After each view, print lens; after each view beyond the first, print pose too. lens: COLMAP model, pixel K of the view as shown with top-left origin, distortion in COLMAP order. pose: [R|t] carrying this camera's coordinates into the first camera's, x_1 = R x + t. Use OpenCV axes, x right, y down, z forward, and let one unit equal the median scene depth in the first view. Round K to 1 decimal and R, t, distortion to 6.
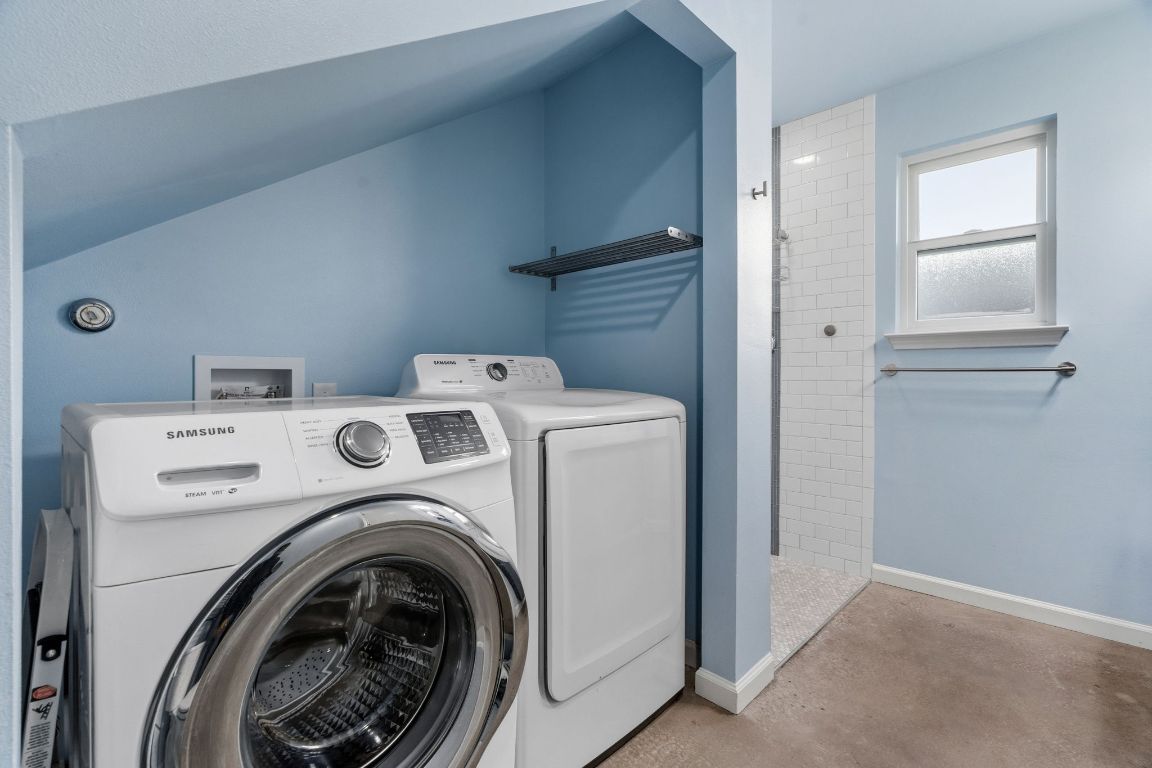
lens RADIAL K [[528.1, 0, 566.5], [0, 528.1, 382.2], [0, 0, 1]] dist [-0.012300, 0.000787]
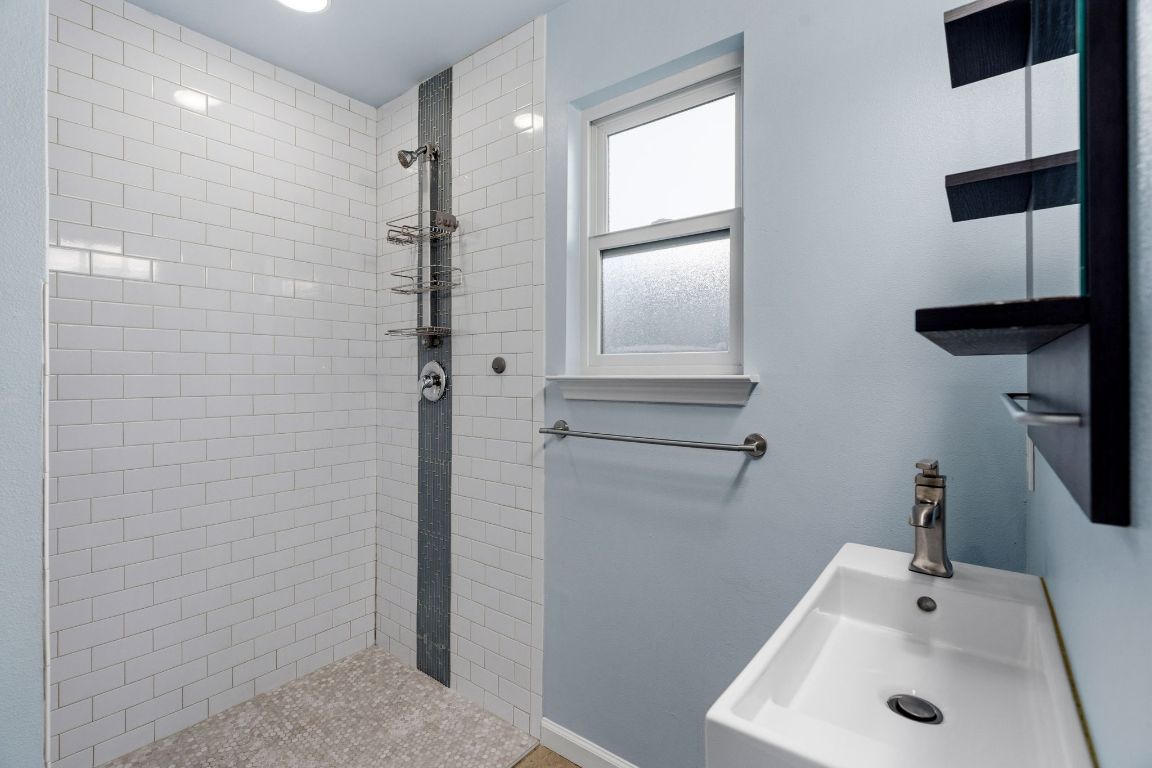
lens RADIAL K [[528.1, 0, 586.1], [0, 528.1, 379.2], [0, 0, 1]] dist [-0.012300, 0.000787]
pose [[0.992453, -0.000477, 0.122621, 0.566814], [0.000345, 0.999999, 0.001101, -0.086947], [-0.122622, -0.001051, 0.992453, 0.337029]]
